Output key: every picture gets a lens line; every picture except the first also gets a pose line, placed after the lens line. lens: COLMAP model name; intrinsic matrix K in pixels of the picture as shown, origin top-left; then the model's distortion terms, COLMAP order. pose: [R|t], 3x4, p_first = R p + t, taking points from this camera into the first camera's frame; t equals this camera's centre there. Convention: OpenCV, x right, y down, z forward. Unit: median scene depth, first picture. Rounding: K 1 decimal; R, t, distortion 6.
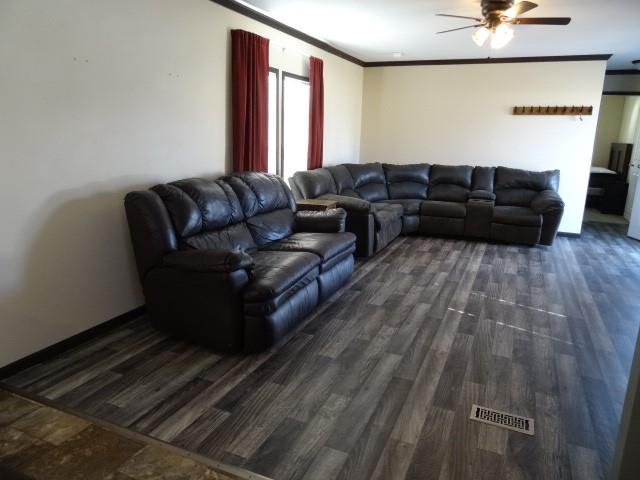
lens RADIAL K [[458.6, 0, 316.5], [0, 458.6, 241.5], [0, 0, 1]] dist [0.002456, -0.009431]
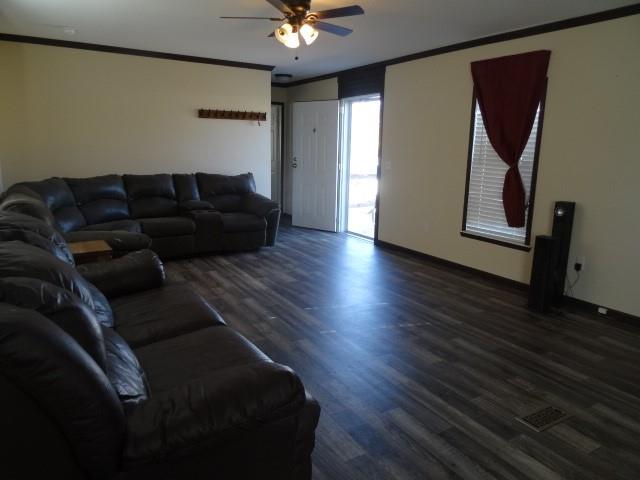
lens RADIAL K [[458.6, 0, 320.5], [0, 458.6, 241.9], [0, 0, 1]] dist [0.002456, -0.009431]
pose [[0.573573, -0.179055, 0.799346, -0.323682], [0.177960, 0.979749, 0.091770, -0.095218], [-0.799590, 0.089615, 0.593822, 0.367923]]
